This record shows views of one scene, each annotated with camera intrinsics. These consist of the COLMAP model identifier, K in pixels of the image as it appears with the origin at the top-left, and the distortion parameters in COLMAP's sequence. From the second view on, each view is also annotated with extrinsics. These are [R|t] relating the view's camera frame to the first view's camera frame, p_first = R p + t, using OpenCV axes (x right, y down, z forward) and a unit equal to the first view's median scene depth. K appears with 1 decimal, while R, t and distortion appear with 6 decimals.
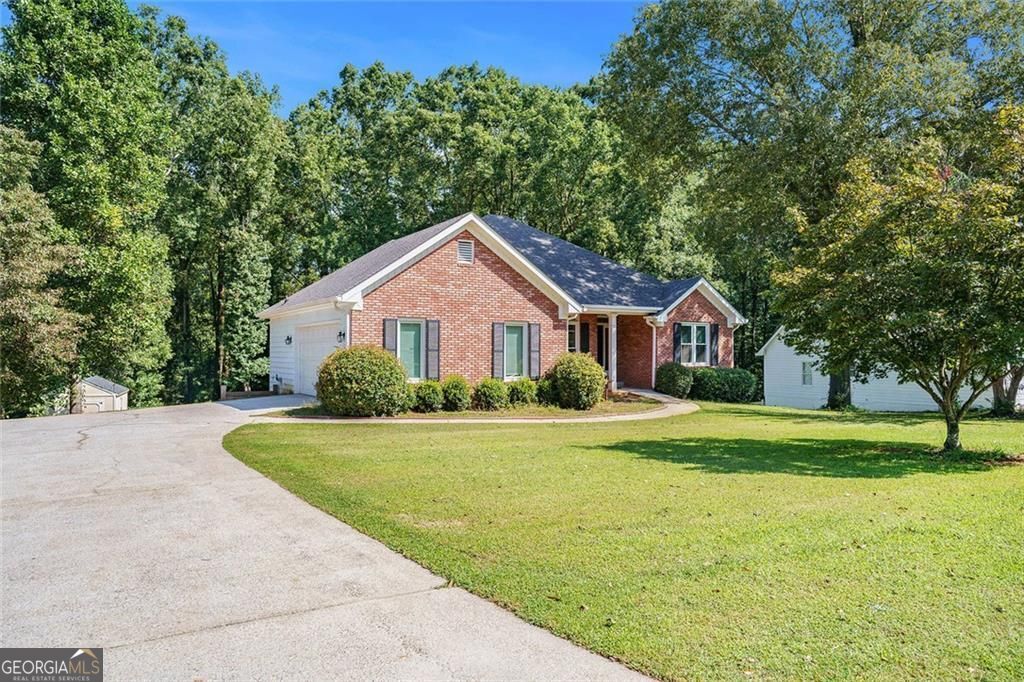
lens RADIAL K [[716.0, 0, 510.5], [0, 716.0, 344.2], [0, 0, 1]] dist [0.003862, 0.000040]
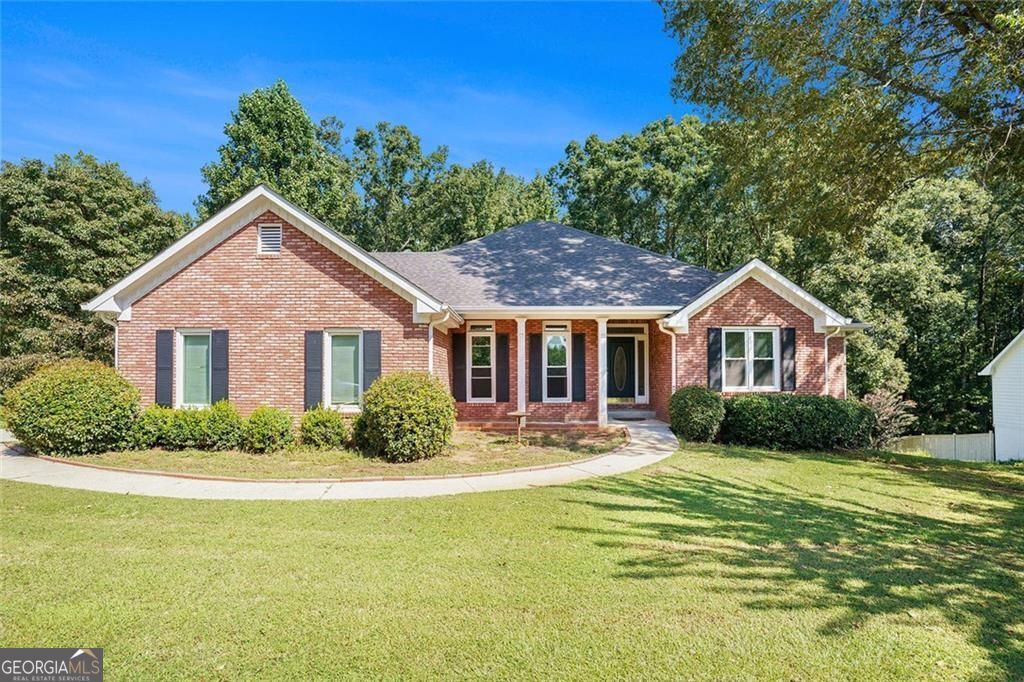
lens RADIAL K [[511.1, 0, 512.2], [0, 511.1, 357.1], [0, 0, 1]] dist [-0.046550, 0.007939]
pose [[0.864965, -0.019292, -0.501461, 0.315927], [0.008433, 0.999678, -0.023914, 0.008048], [0.501761, 0.016456, 0.864850, 0.496638]]
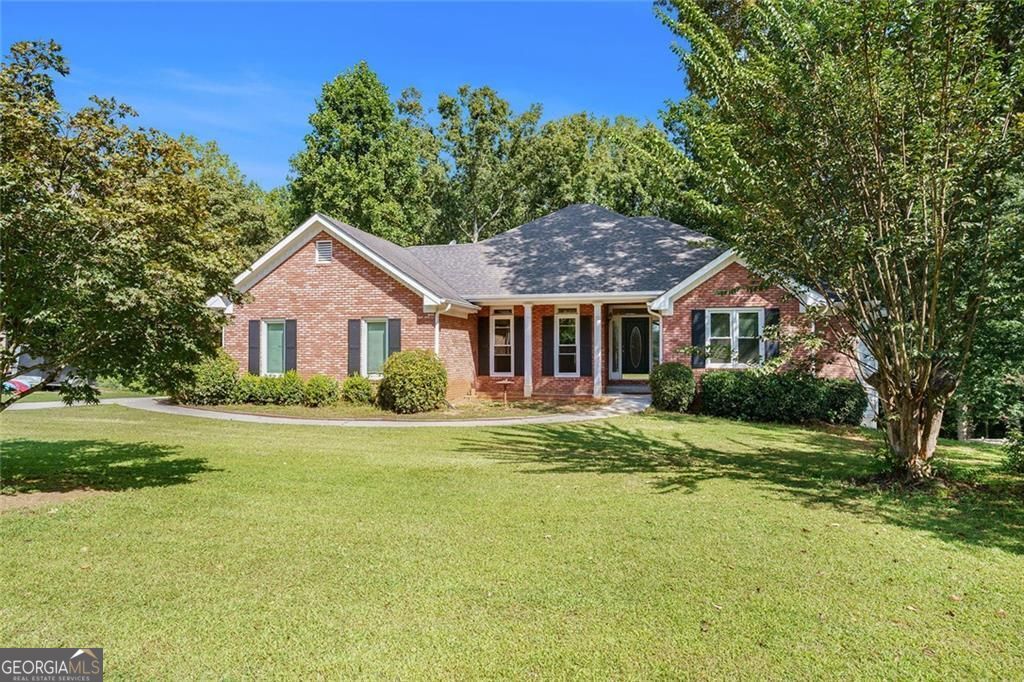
lens RADIAL K [[641.1, 0, 514.3], [0, 641.1, 330.2], [0, 0, 1]] dist [-0.018893, -0.004945]
pose [[0.723819, -0.029577, -0.689356, 0.568197], [0.009849, 0.999422, -0.032539, 0.011766], [0.689920, 0.016763, 0.723692, 0.390577]]
